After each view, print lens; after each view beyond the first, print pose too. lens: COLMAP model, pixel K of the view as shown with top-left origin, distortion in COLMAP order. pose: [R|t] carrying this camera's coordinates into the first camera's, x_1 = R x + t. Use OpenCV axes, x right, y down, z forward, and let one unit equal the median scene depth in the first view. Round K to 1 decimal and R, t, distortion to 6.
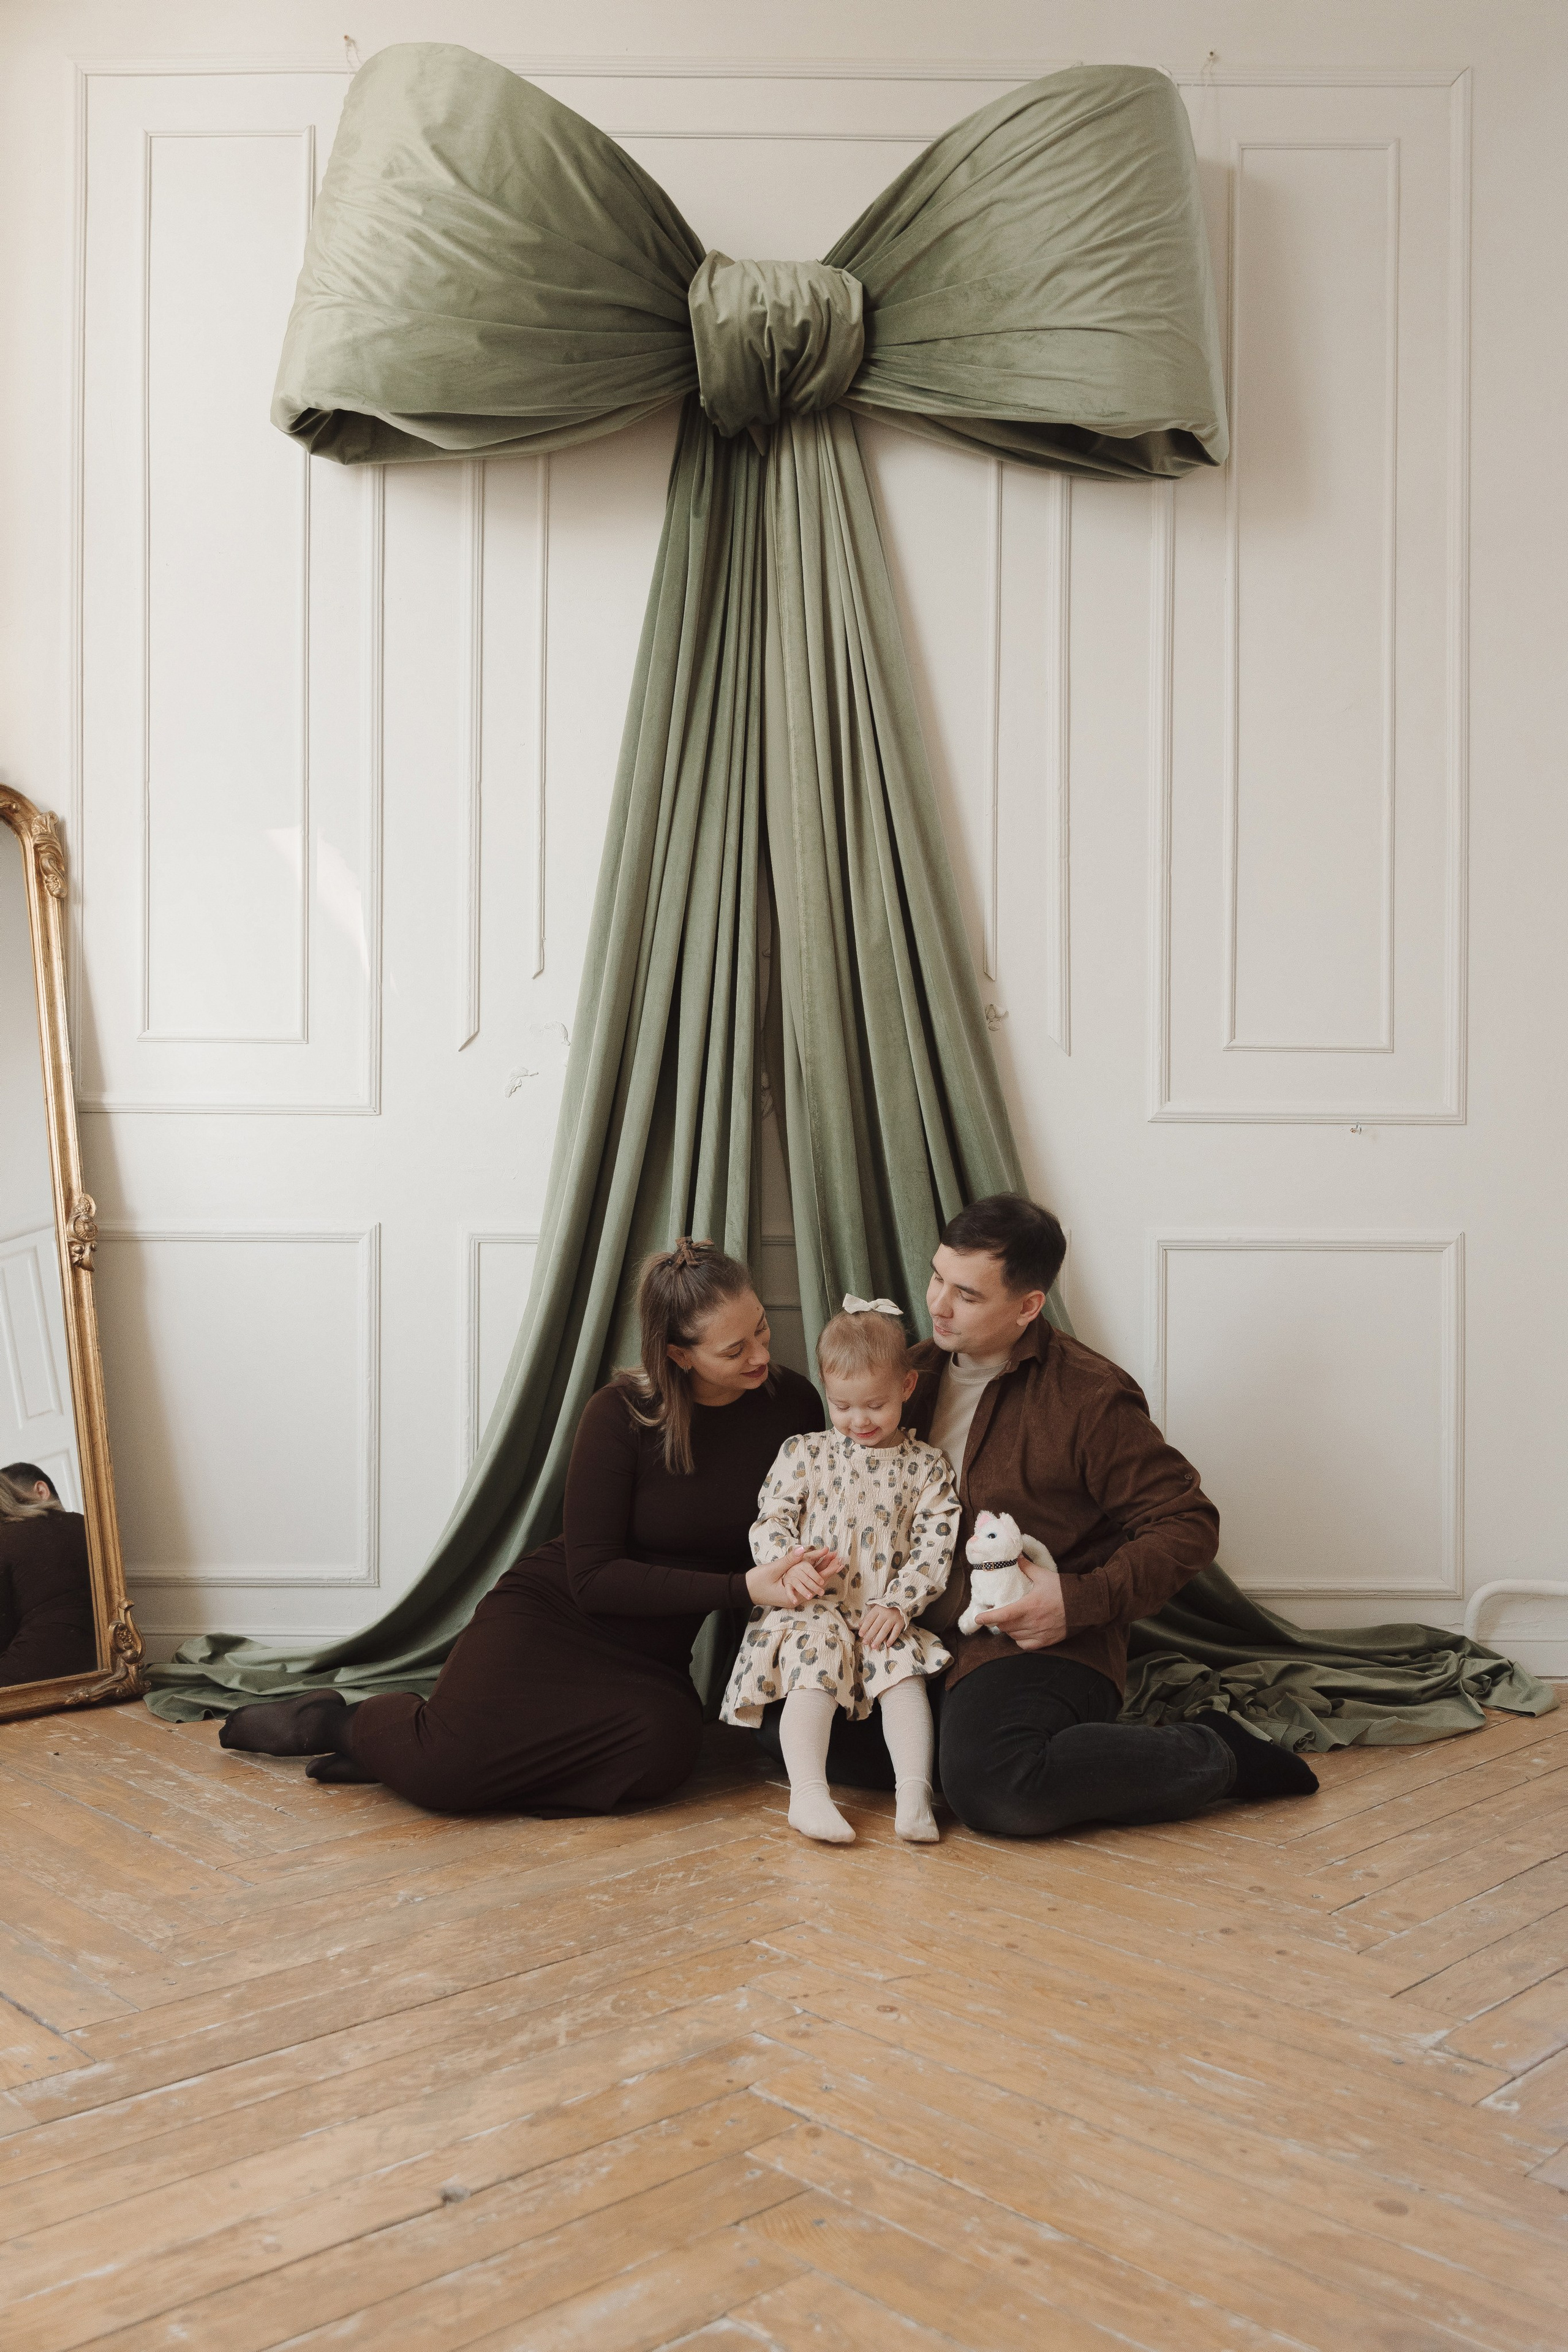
lens RADIAL K [[1826.7, 0, 781.7], [0, 1826.7, 1258.9], [0, 0, 1]] dist [-0.031464, 0.001280]
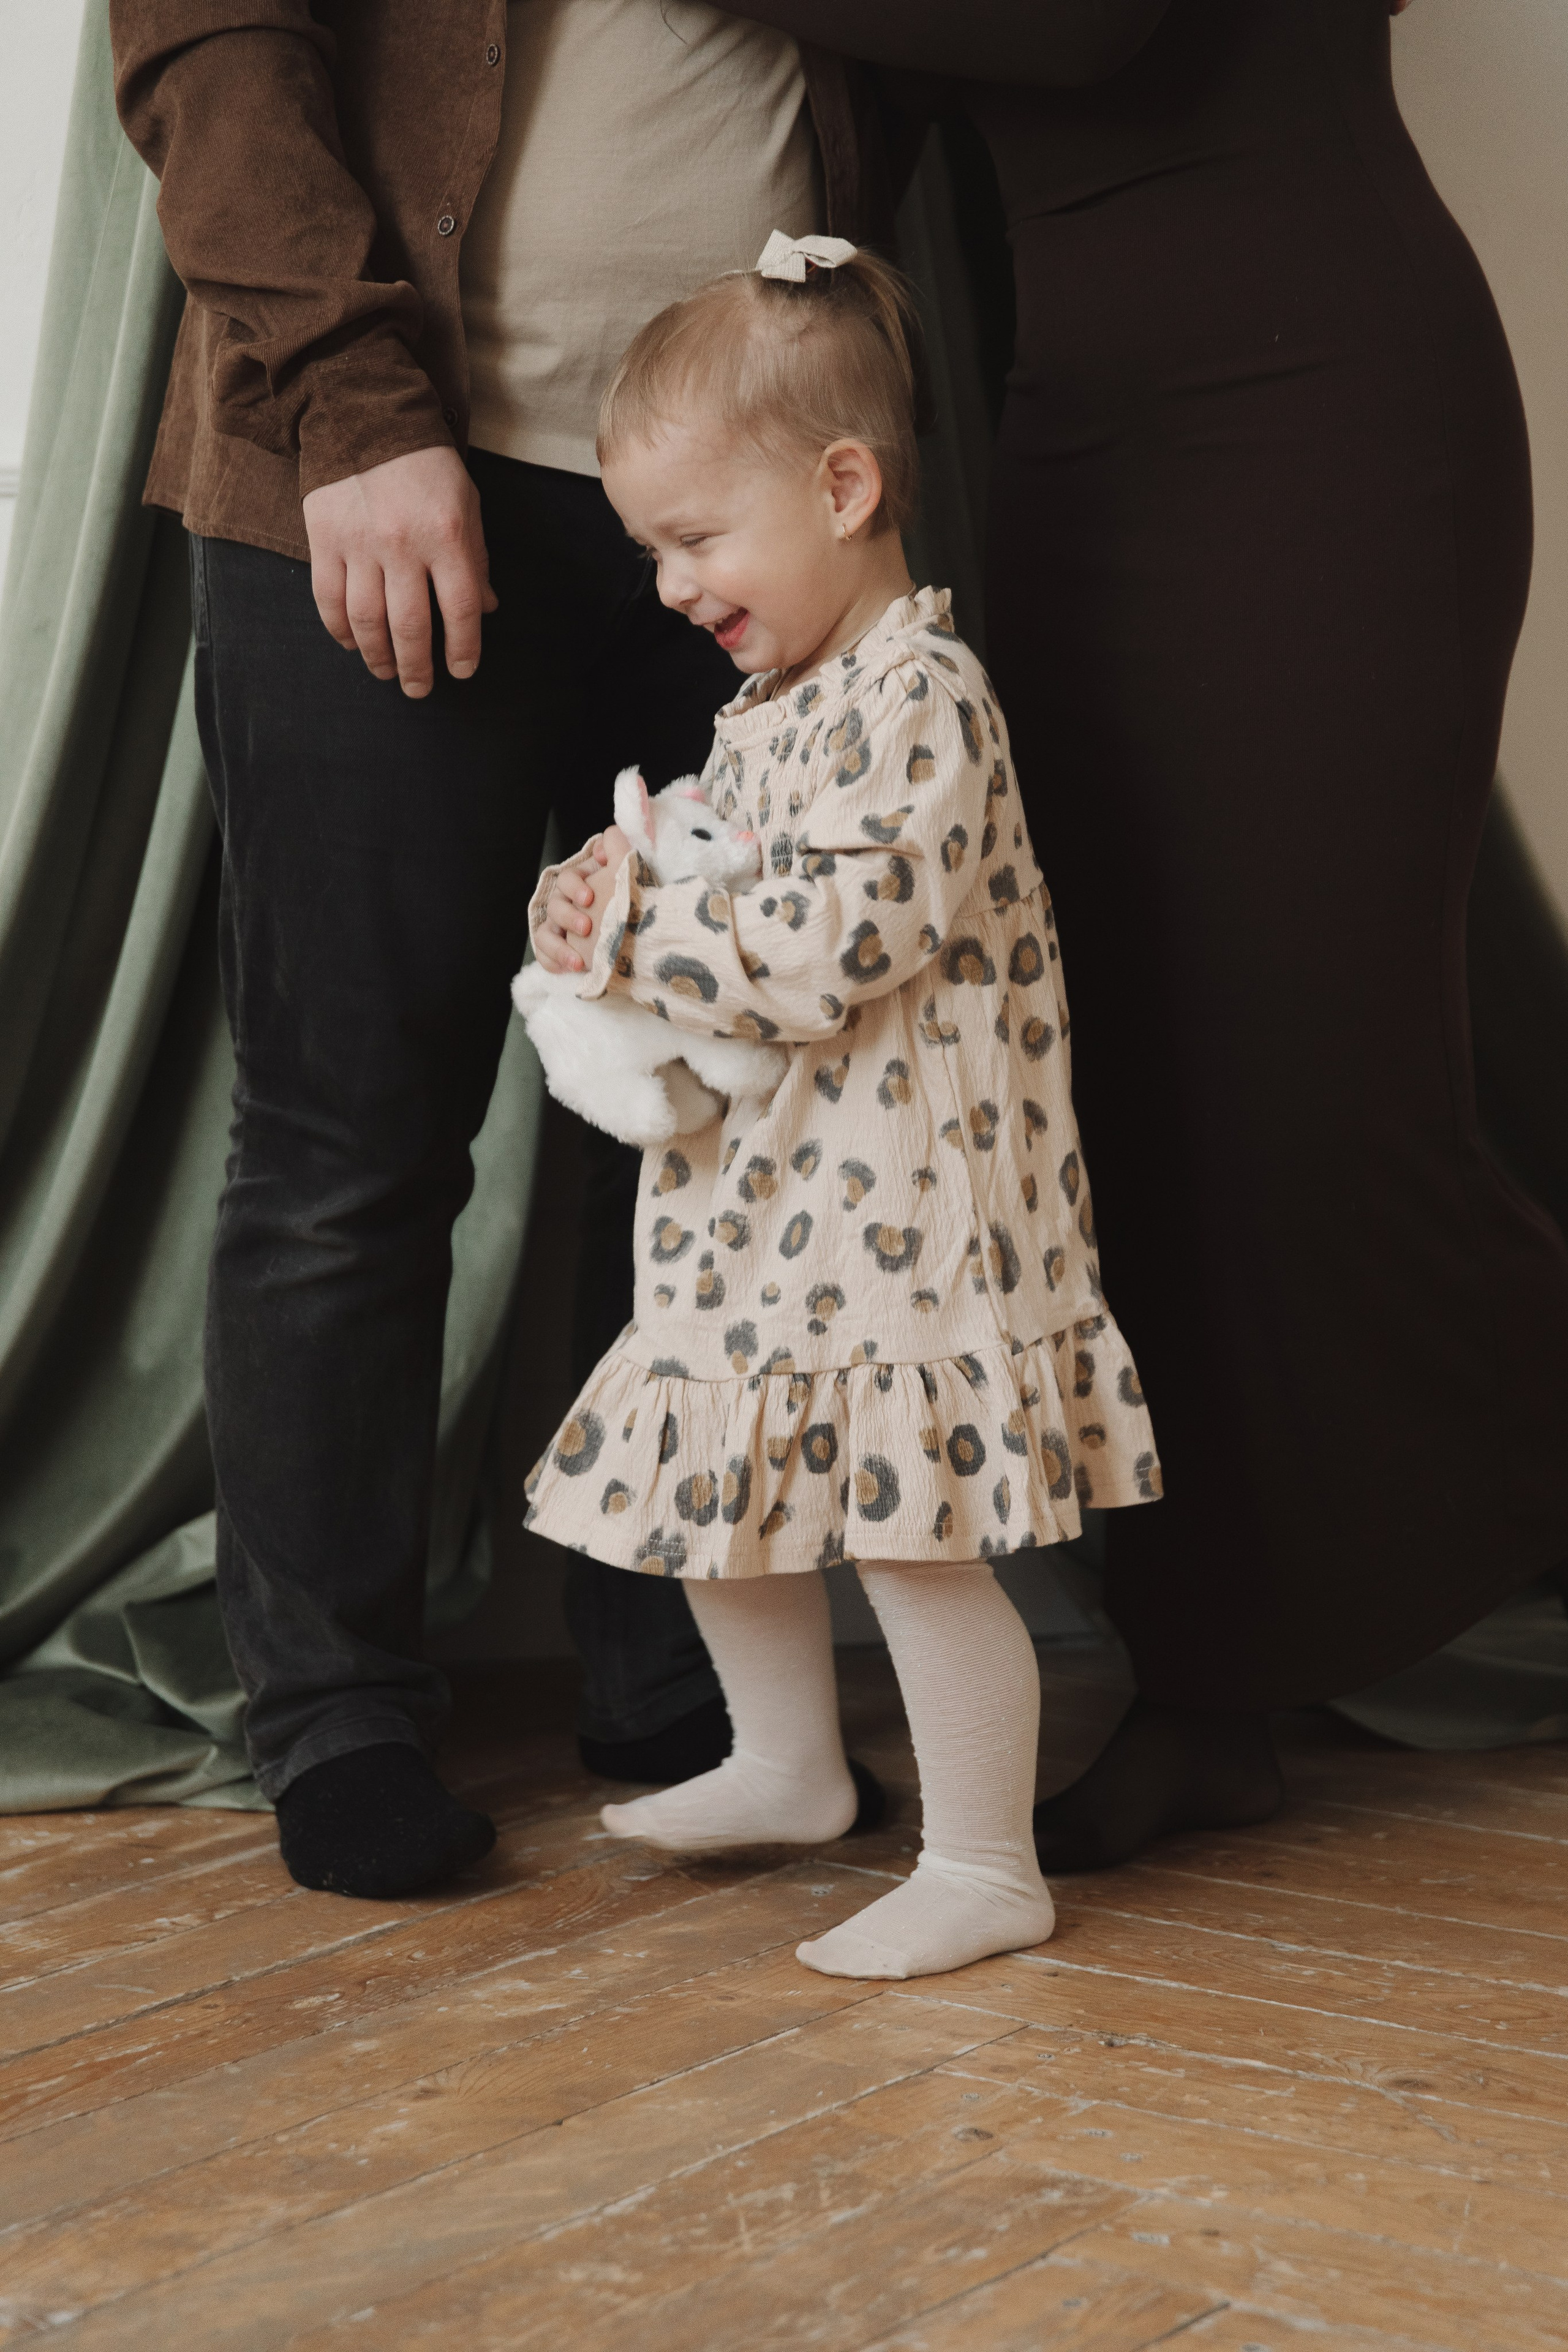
lens RADIAL K [[4304.5, 0, 775.9], [0, 4304.5, 1168.2], [0, 0, 1]] dist [-0.023864, 0.000000]
pose [[0.990350, -0.032457, 0.134735, -0.117259], [0.018403, 0.994378, 0.104277, 0.042926], [-0.137362, -0.100791, 0.985379, 0.154867]]
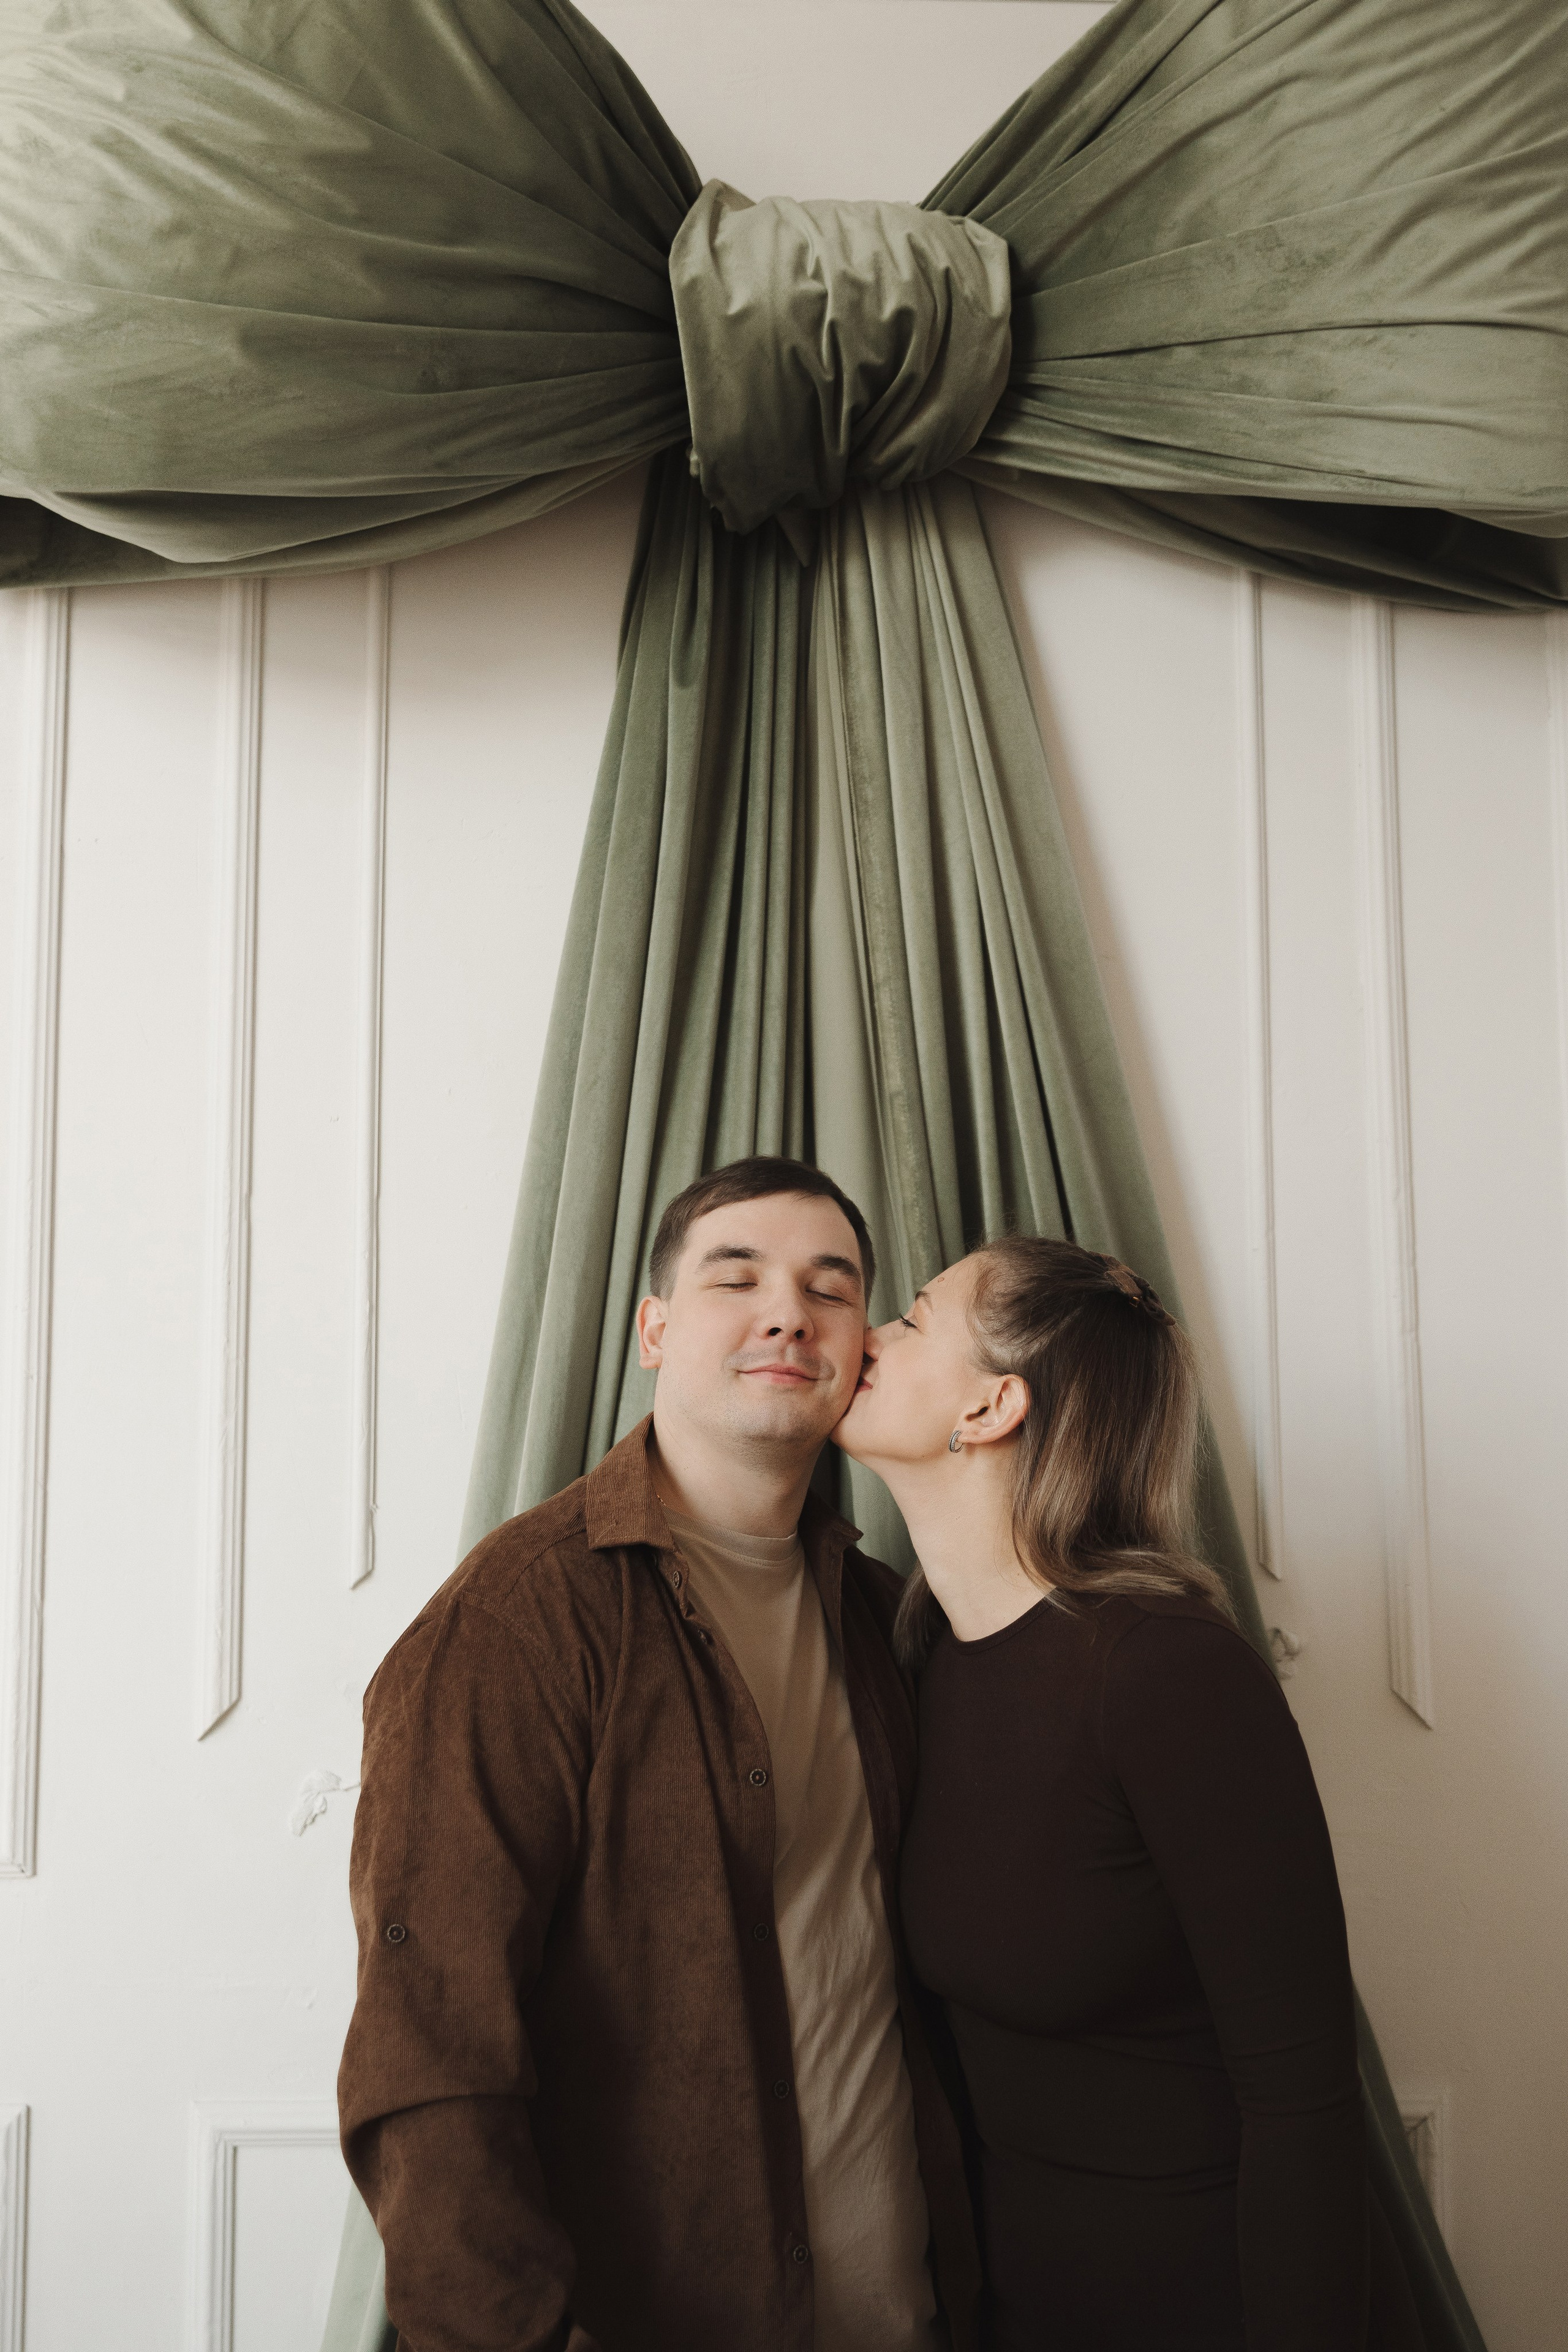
lens RADIAL K [[2292.8, 0, 729.1], [0, 2292.8, 1243.2], [0, 0, 1]] dist [-0.051645, 0.000000]
pose [[0.999899, -0.008775, 0.011153, -0.045492], [0.009958, 0.993785, -0.110869, -0.199130], [-0.010111, 0.110969, 0.993772, 0.418586]]
